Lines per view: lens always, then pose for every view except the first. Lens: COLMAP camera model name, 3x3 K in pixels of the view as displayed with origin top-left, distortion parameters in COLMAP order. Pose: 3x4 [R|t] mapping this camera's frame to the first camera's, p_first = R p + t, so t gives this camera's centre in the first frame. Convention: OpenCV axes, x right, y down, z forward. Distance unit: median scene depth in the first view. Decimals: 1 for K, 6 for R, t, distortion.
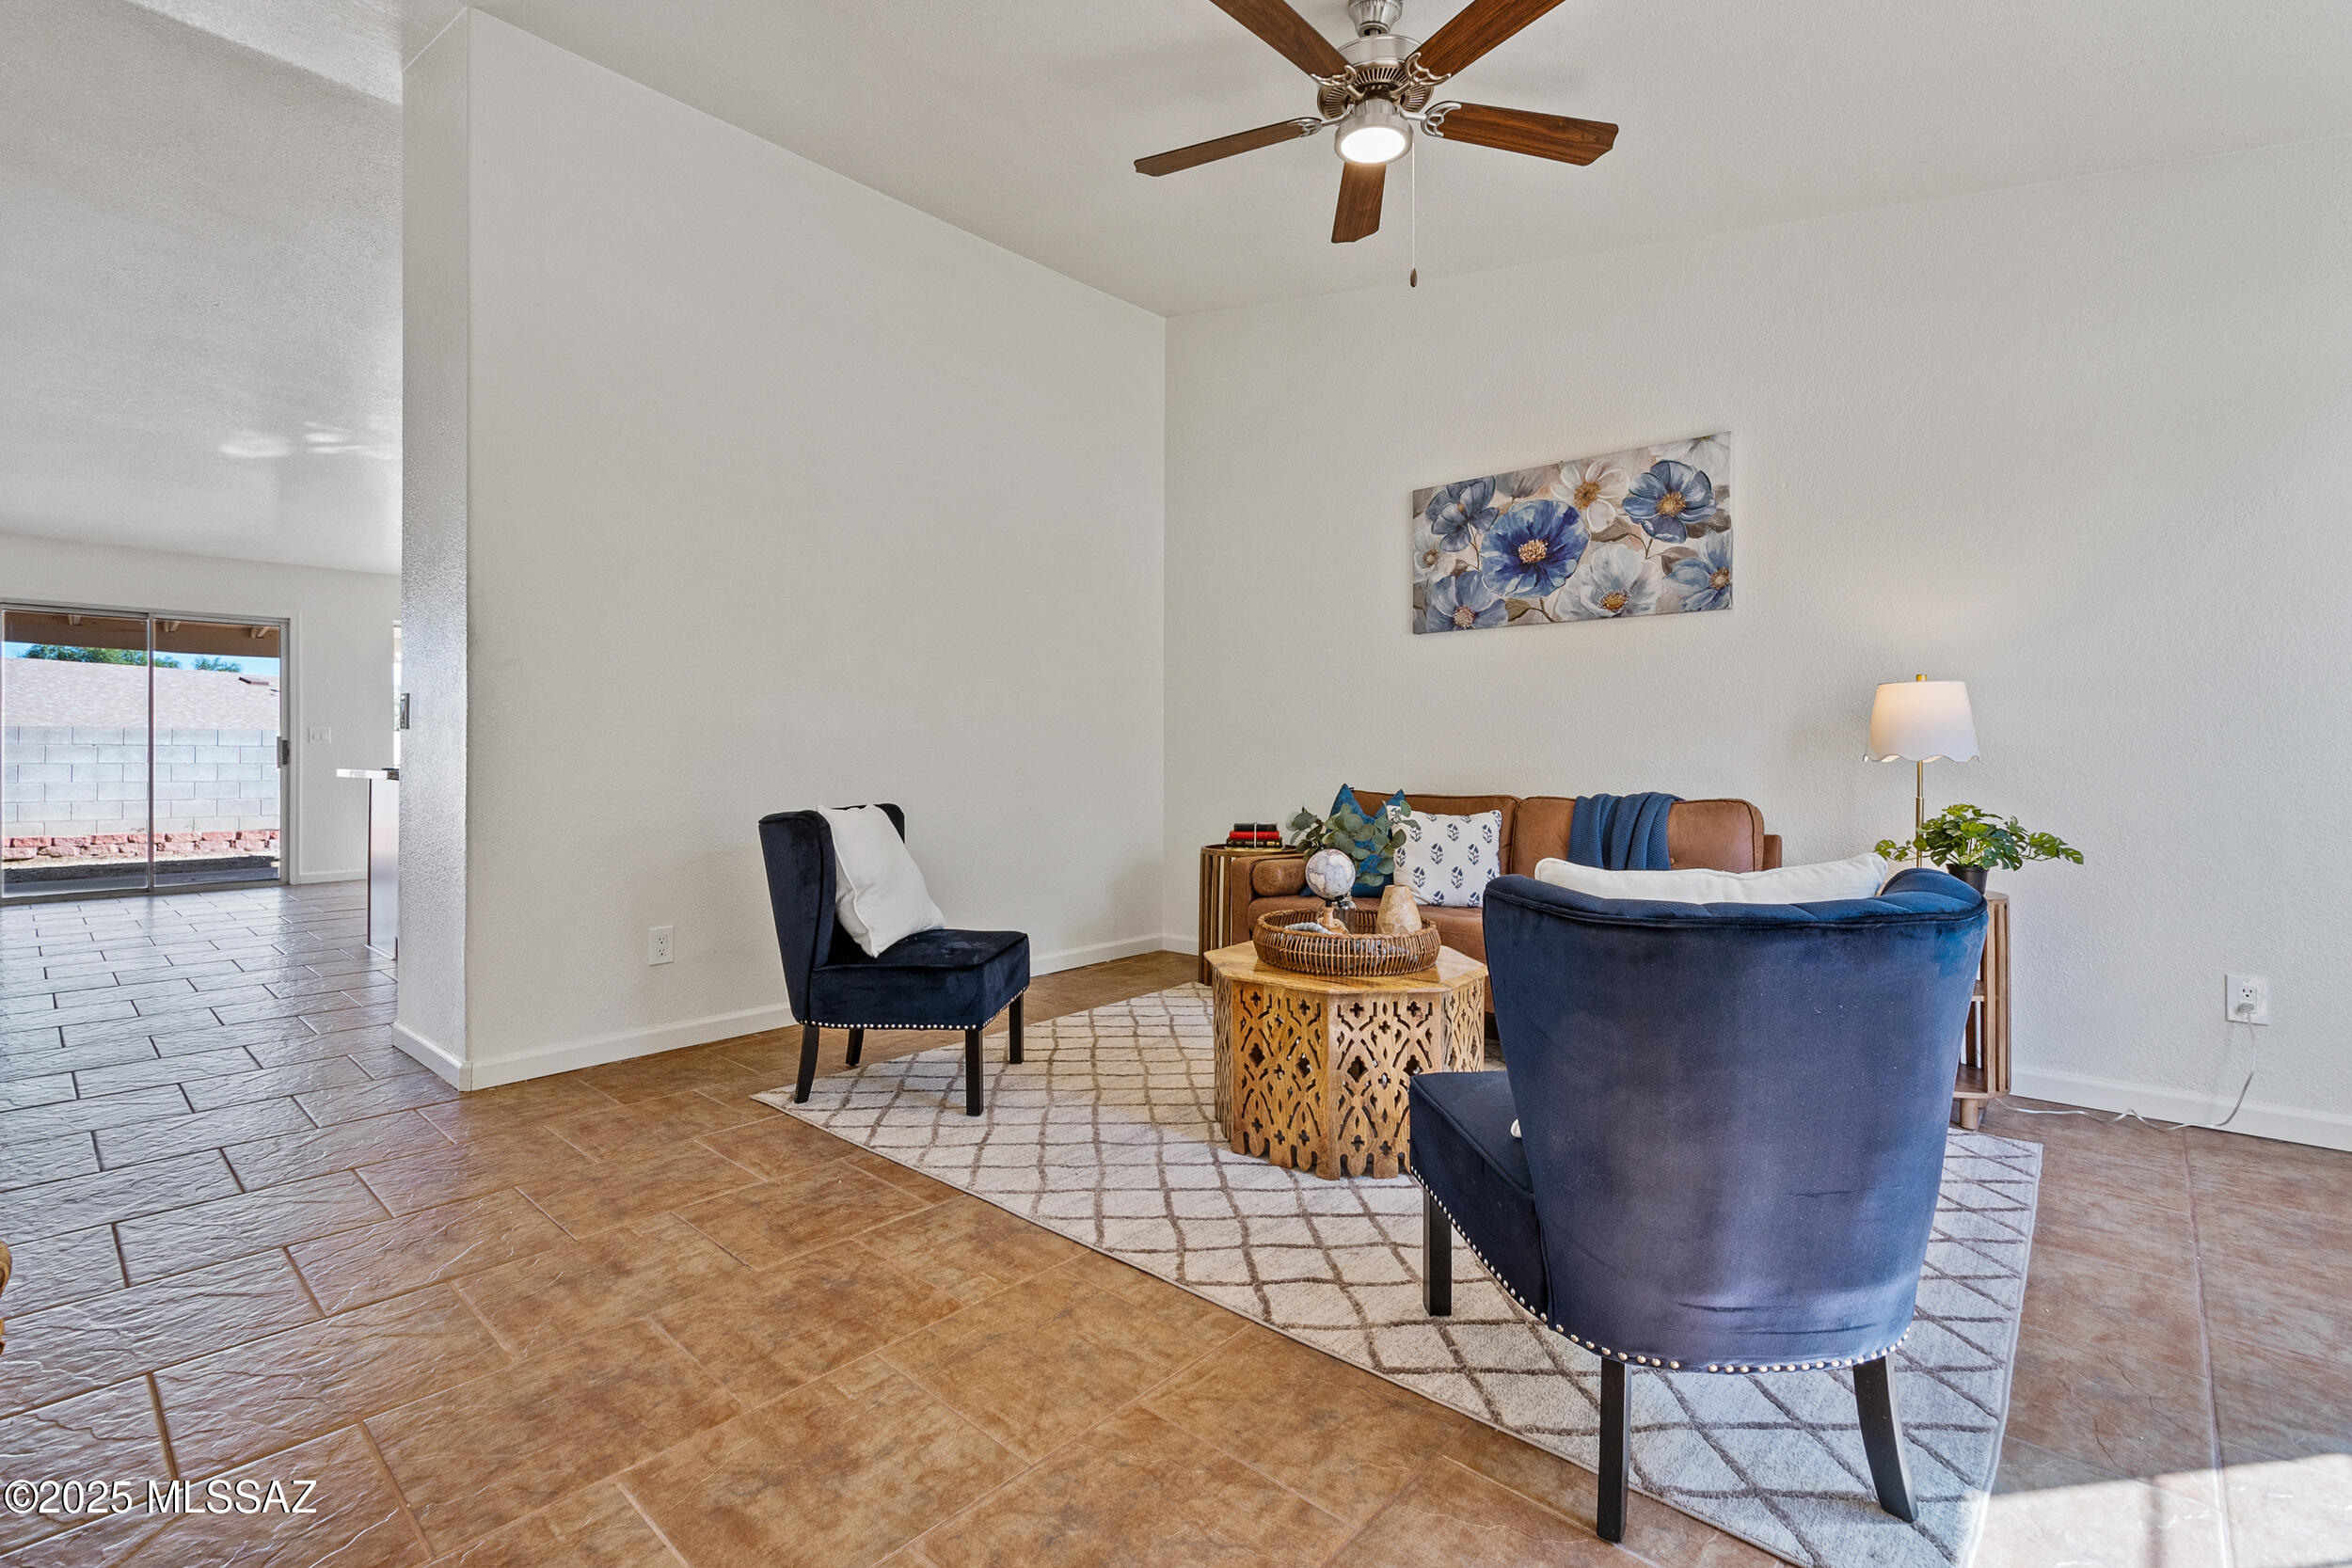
lens RADIAL K [[1041.0, 0, 1184.5], [0, 1041.0, 758.0], [0, 0, 1]] dist [0.009978, -0.000252]
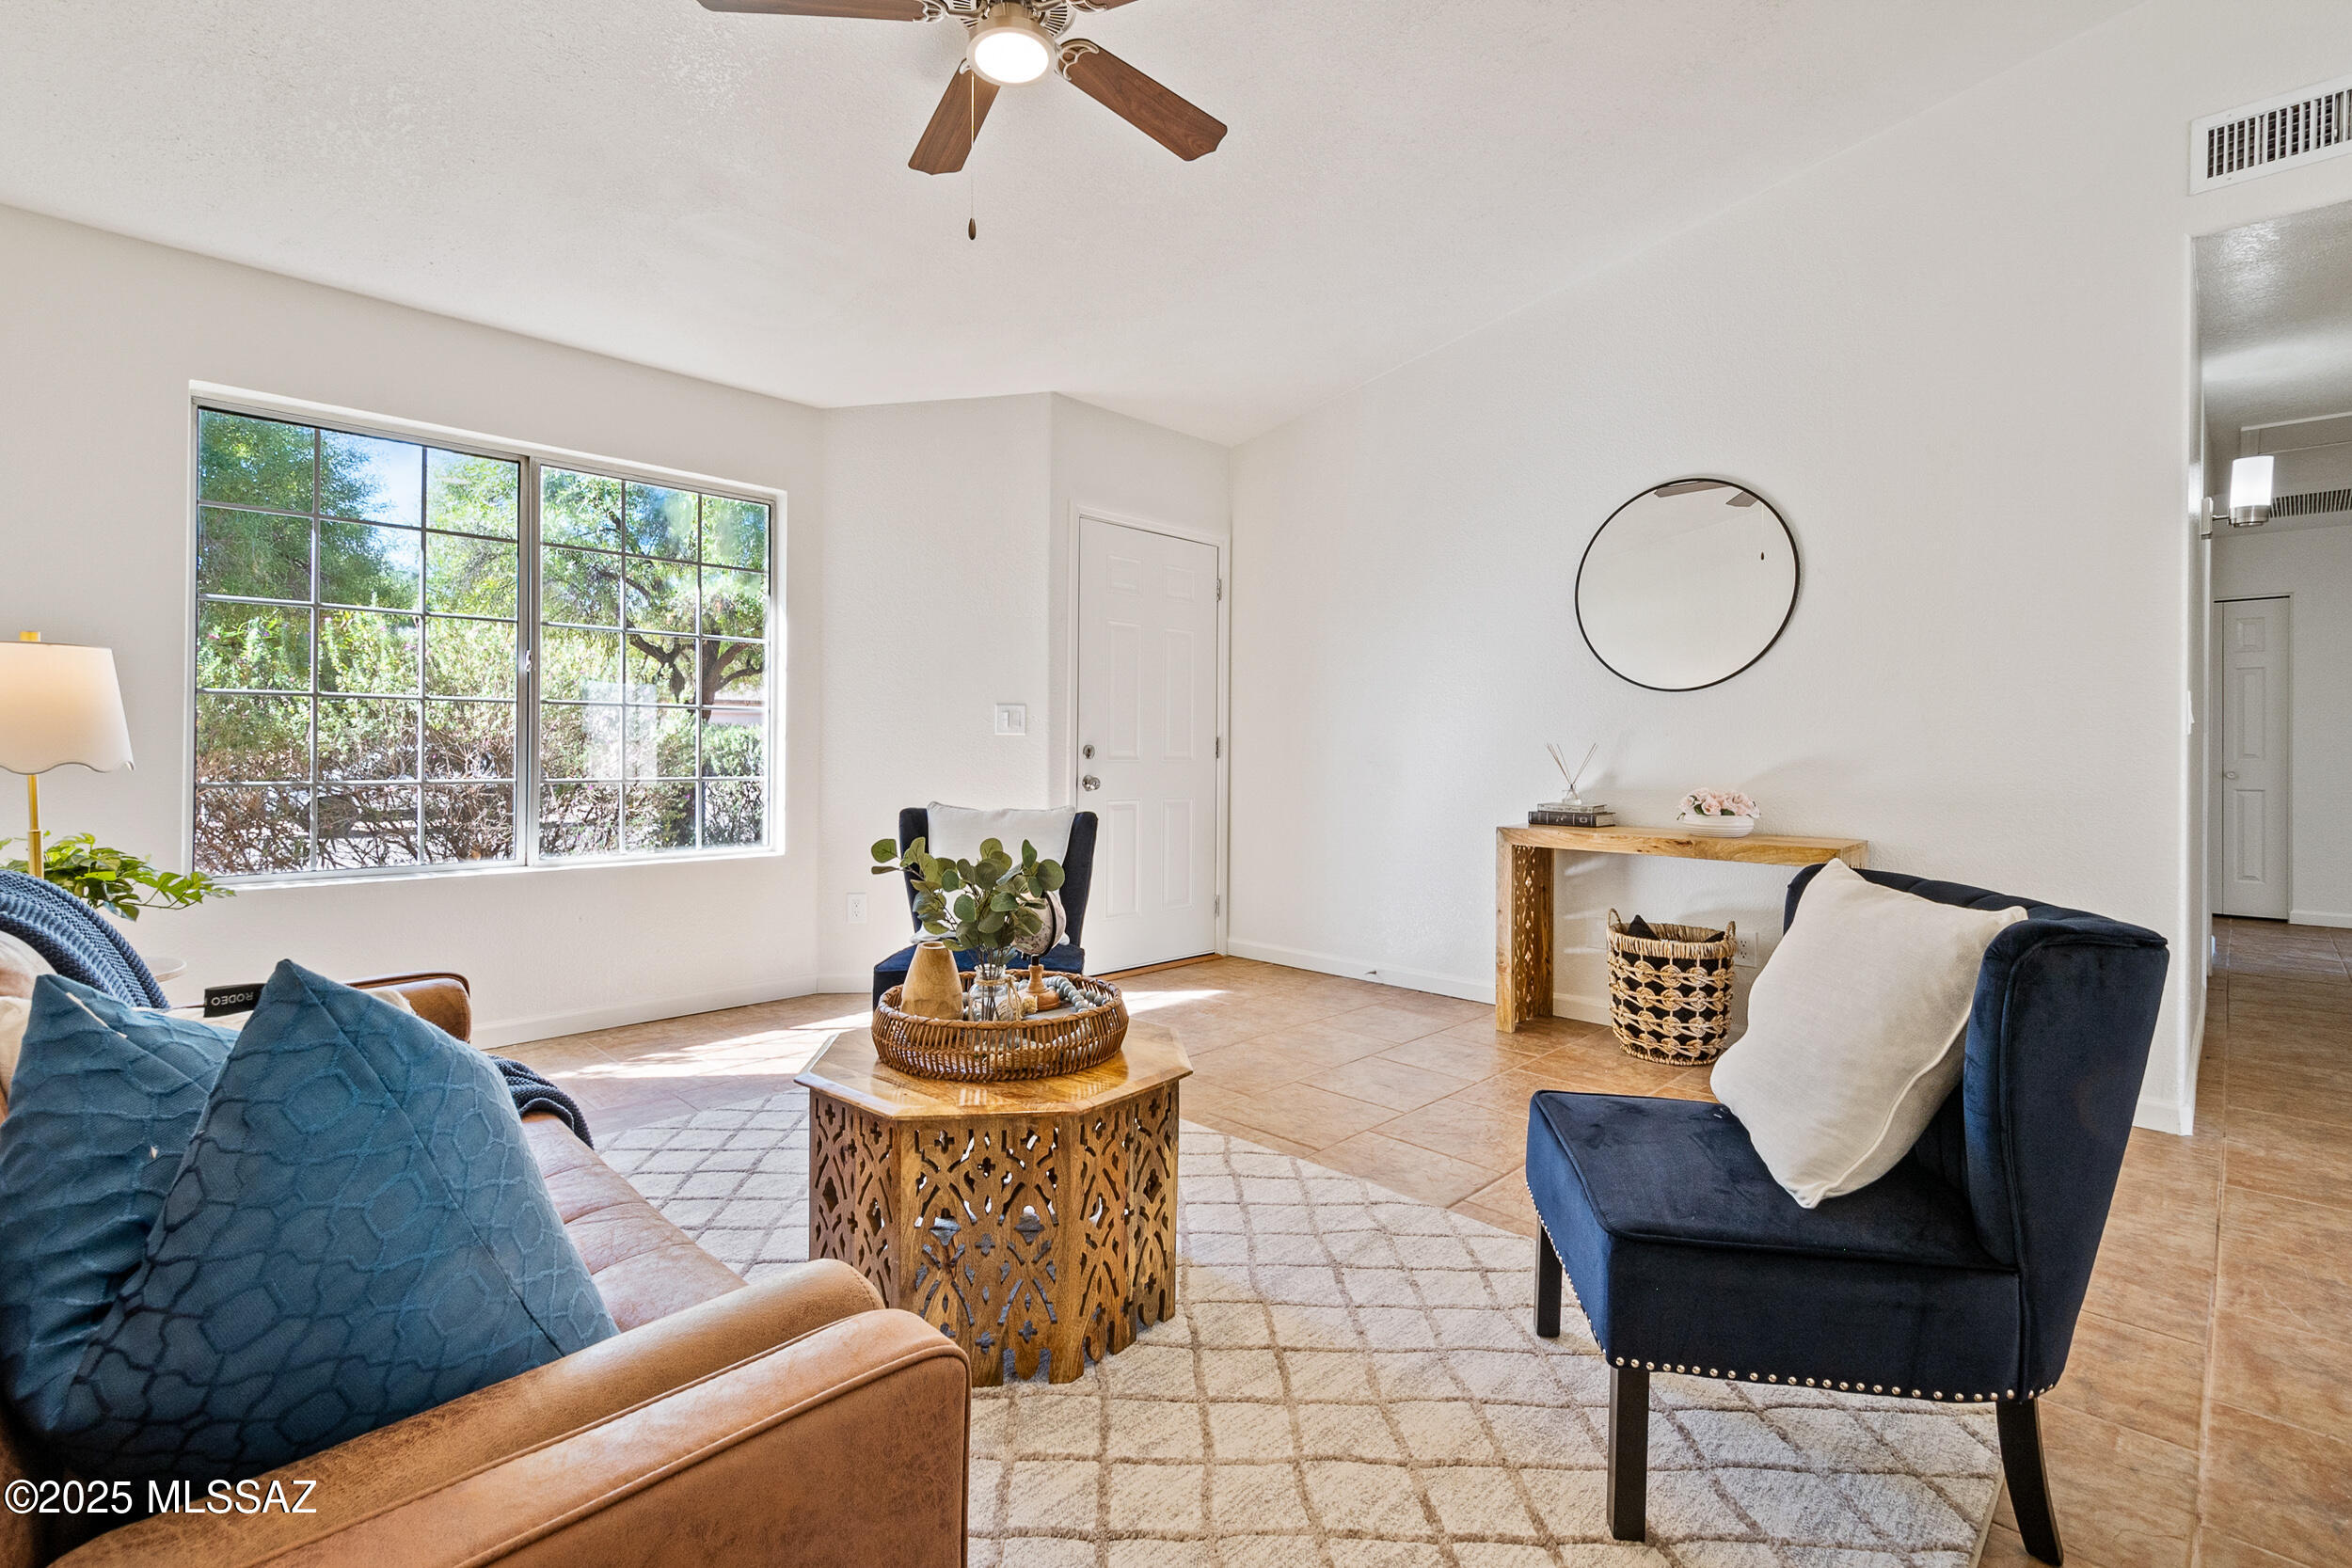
lens RADIAL K [[1066.6, 0, 1163.7], [0, 1066.6, 738.9], [0, 0, 1]] dist [0.010967, -0.000141]
pose [[-0.998068, -0.008510, 0.061544, -0.002439], [-0.008780, 0.999953, -0.004112, -0.014685], [-0.061506, -0.004644, -0.998096, 1.242630]]
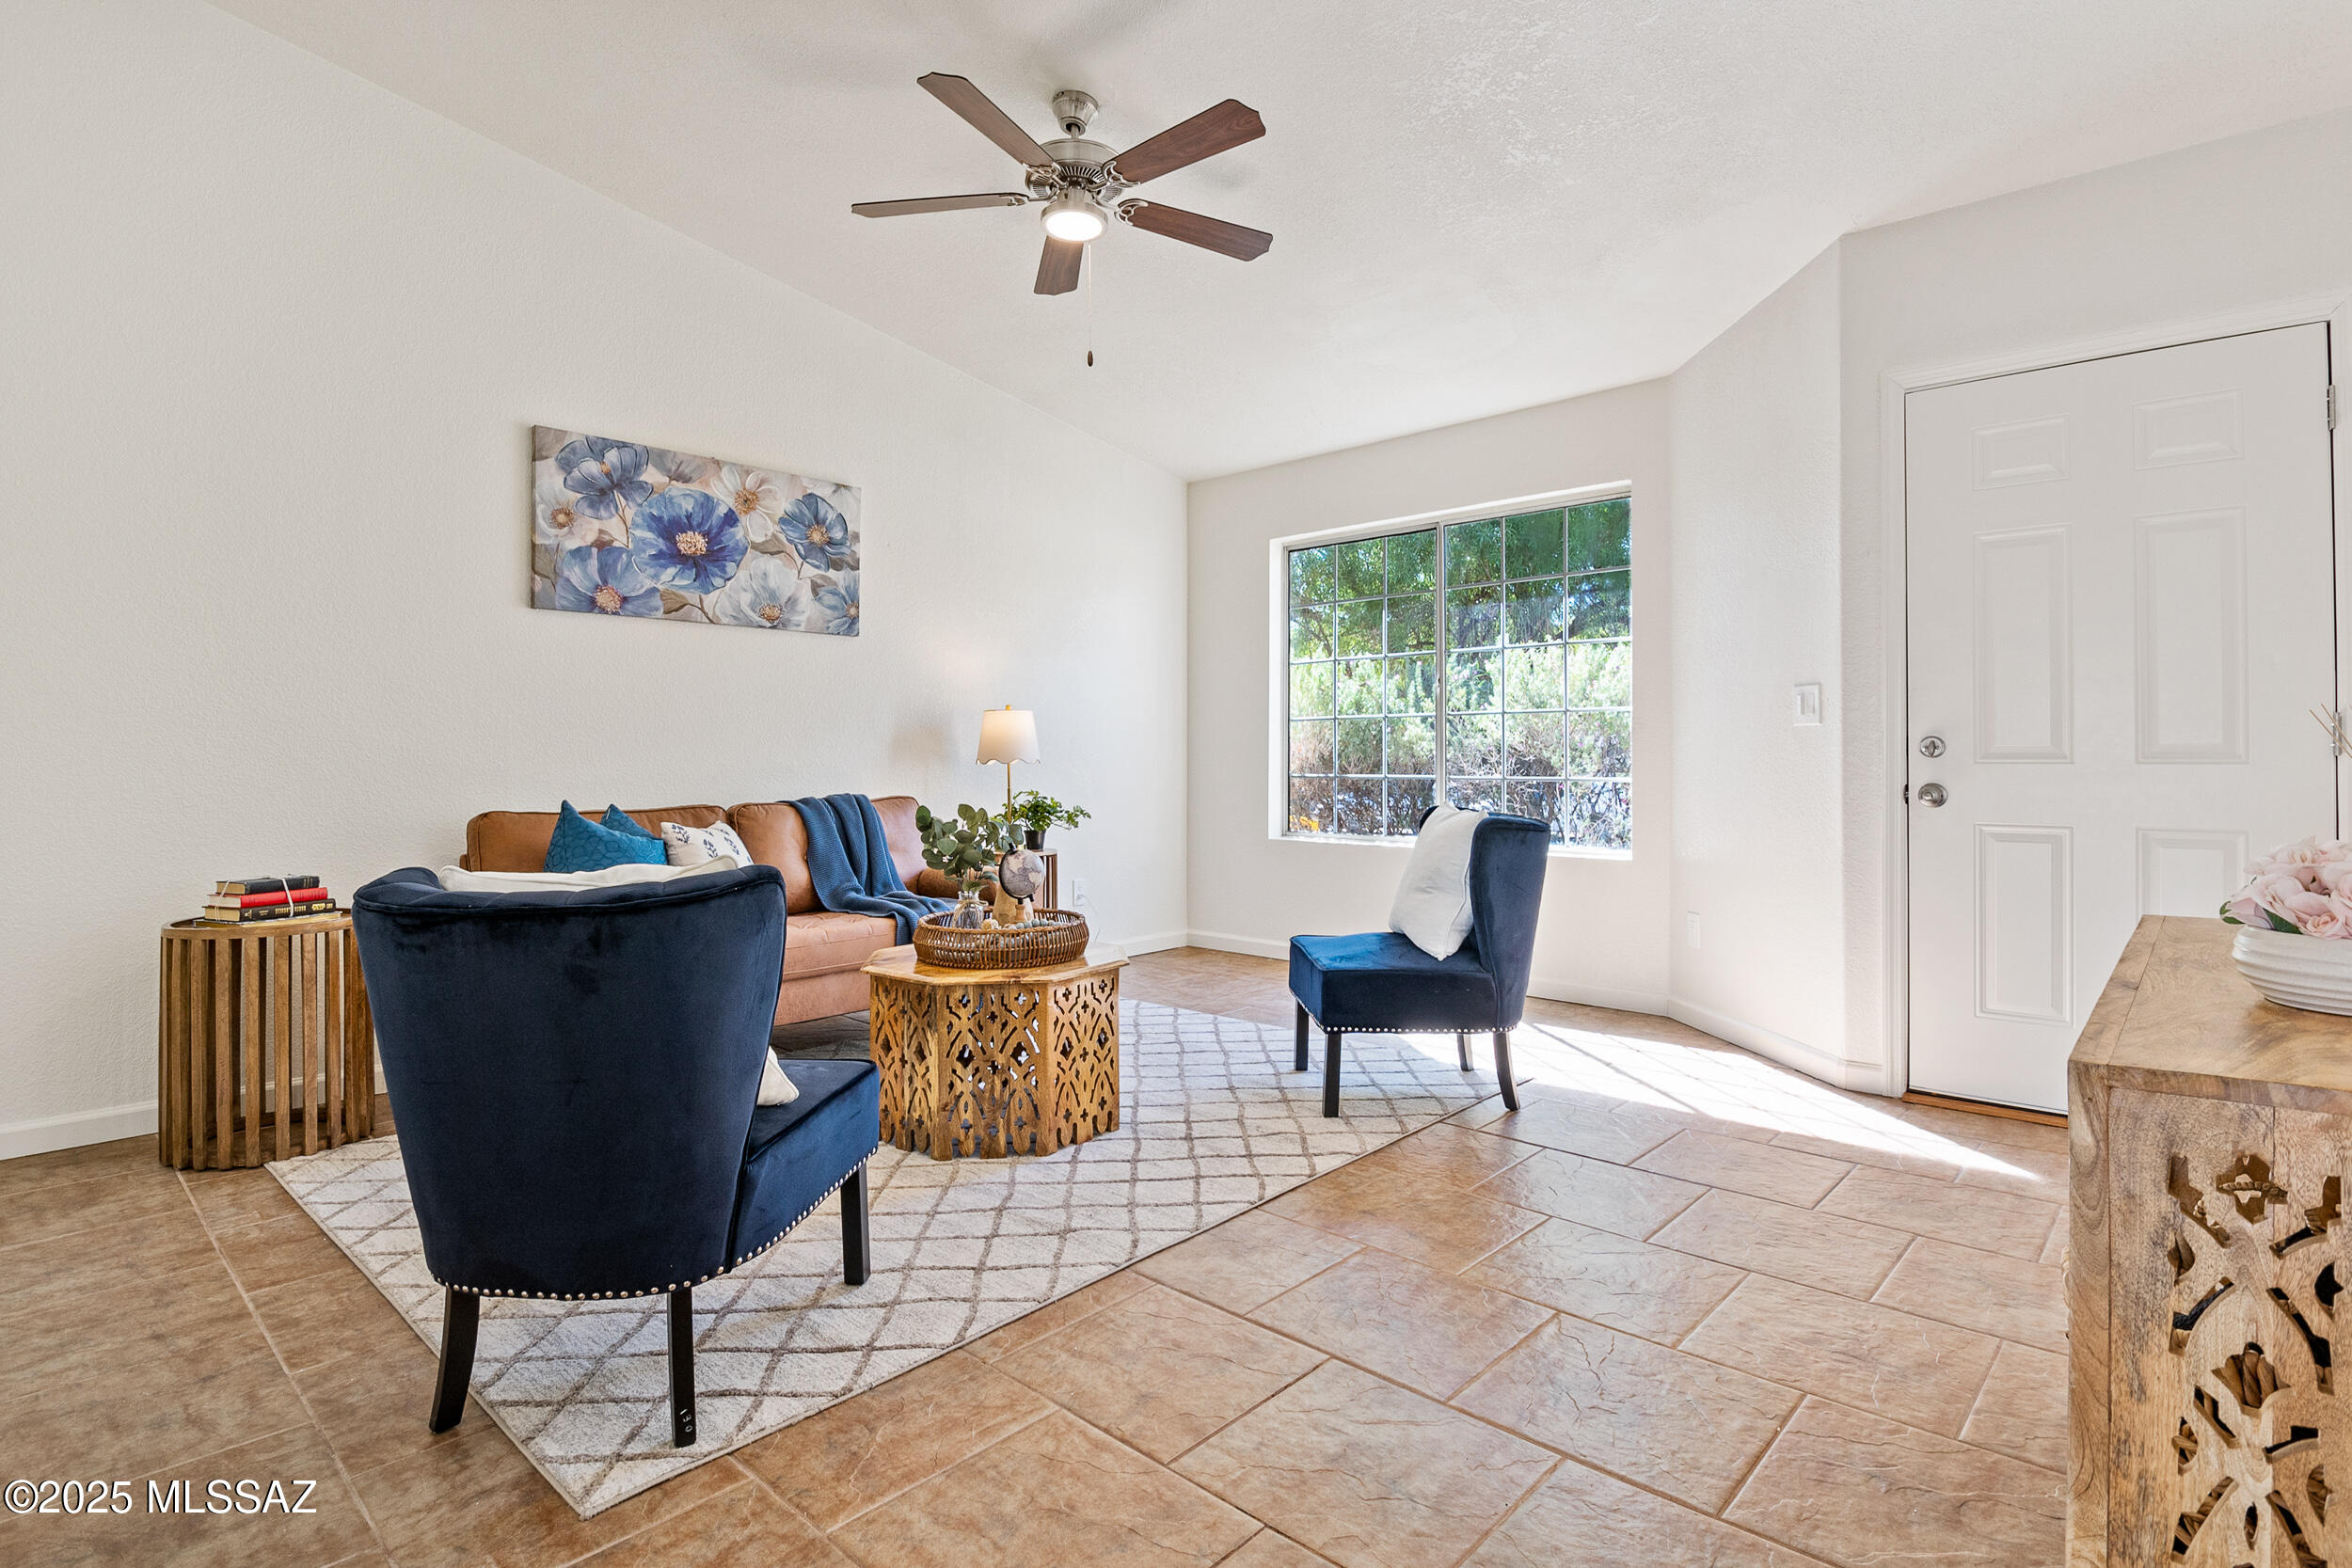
lens RADIAL K [[1142.0, 0, 1165.4], [0, 1142.0, 753.4], [0, 0, 1]] dist [0.002017, -0.018390]
pose [[0.029063, 0.004935, 0.999565, -0.703603], [0.010108, 0.999935, -0.005231, -0.000778], [-0.999526, 0.010256, 0.029012, 0.571921]]
